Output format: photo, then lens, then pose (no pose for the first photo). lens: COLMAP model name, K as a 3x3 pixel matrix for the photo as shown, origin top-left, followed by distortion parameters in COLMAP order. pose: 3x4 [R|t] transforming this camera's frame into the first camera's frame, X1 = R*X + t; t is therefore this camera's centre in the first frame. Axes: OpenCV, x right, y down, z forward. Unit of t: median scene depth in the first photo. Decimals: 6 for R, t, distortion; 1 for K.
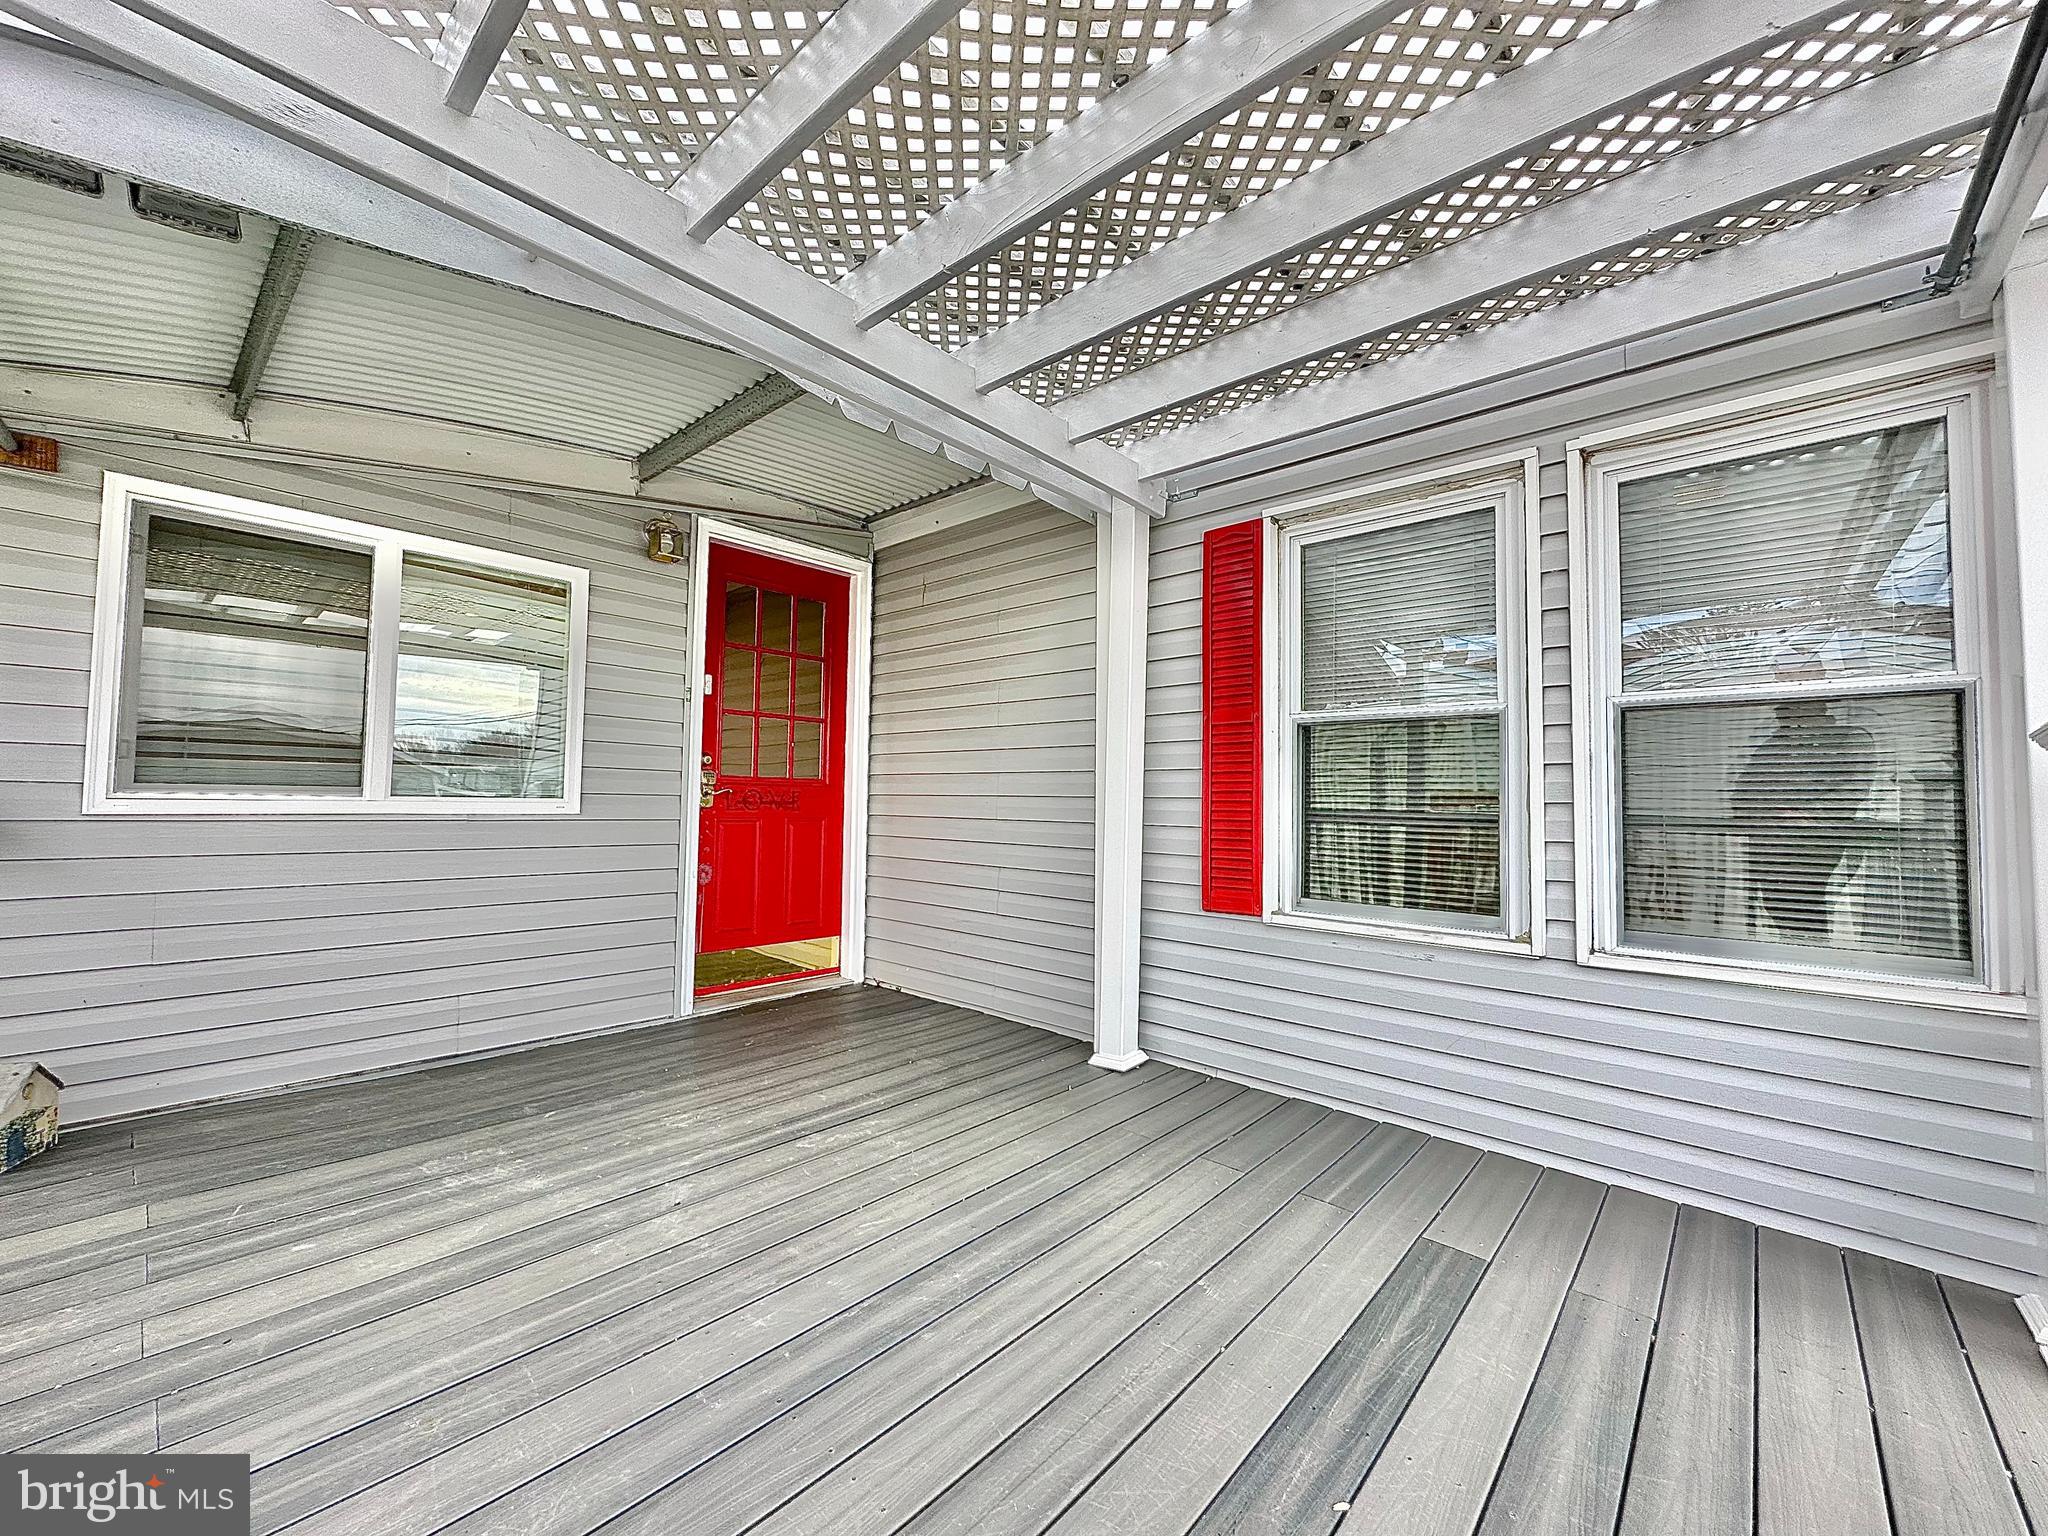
lens RADIAL K [[826.8, 0, 1016.9], [0, 826.8, 766.3], [0, 0, 1]] dist [-0.001964, -0.000071]
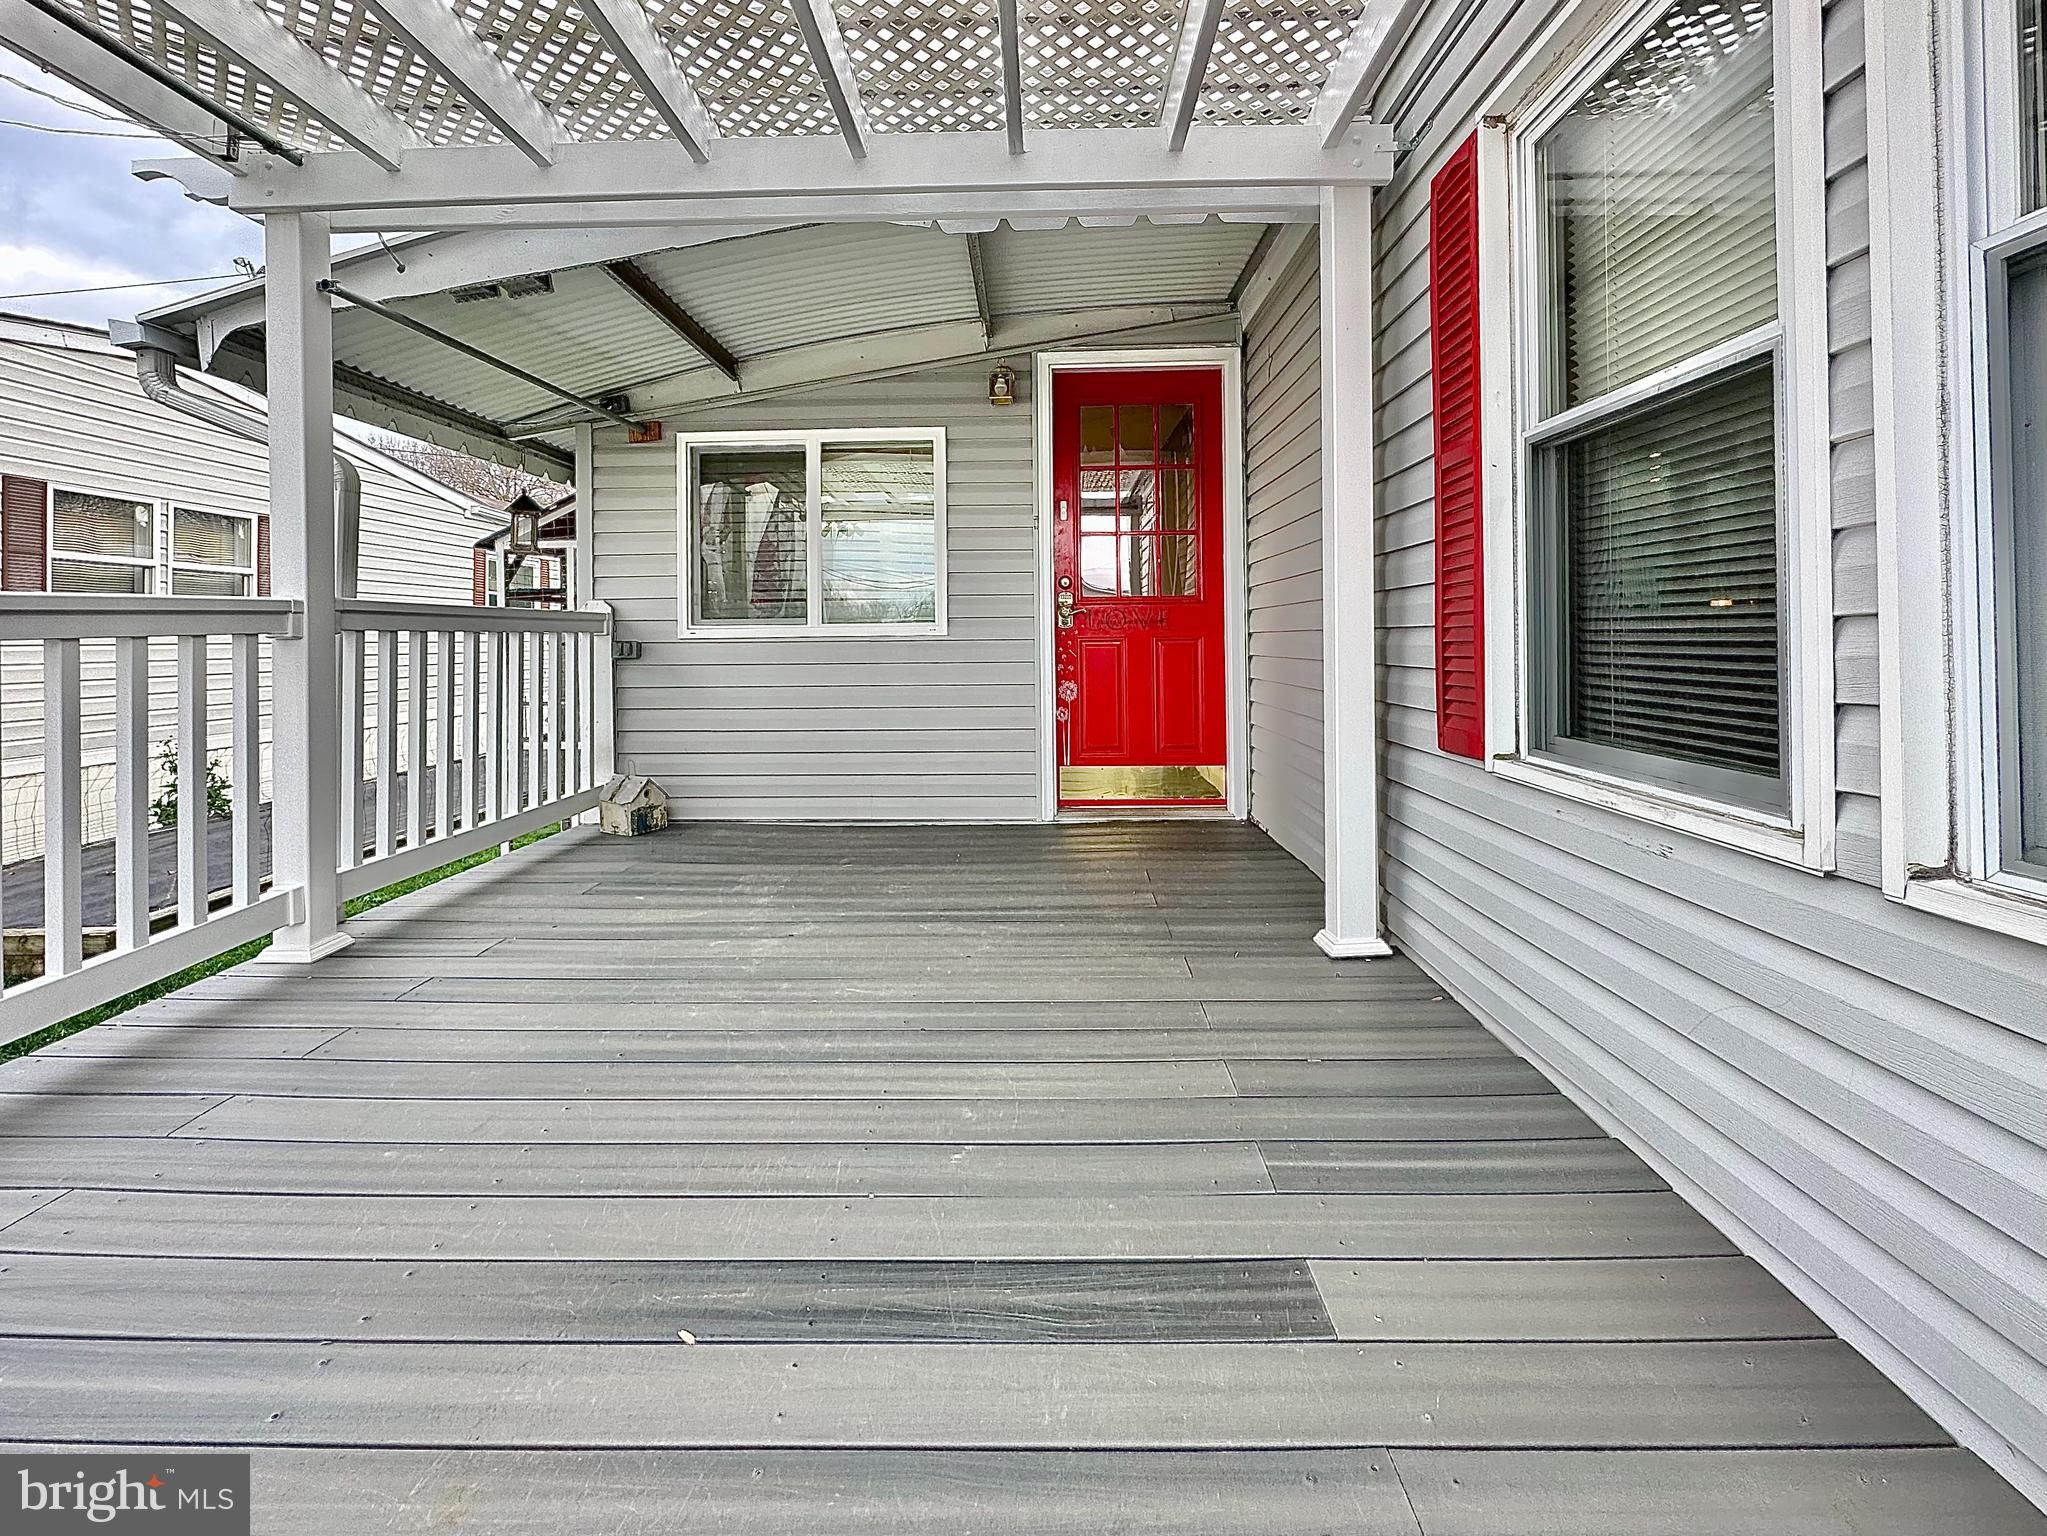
lens RADIAL K [[893.0, 0, 1015.3], [0, 893.0, 637.1], [0, 0, 1]] dist [-0.001296, 0.000128]
pose [[0.641141, -0.026170, -0.766977, 0.558066], [0.054673, 0.998436, 0.011636, 0.055276], [0.765473, -0.049393, 0.641569, 0.273809]]
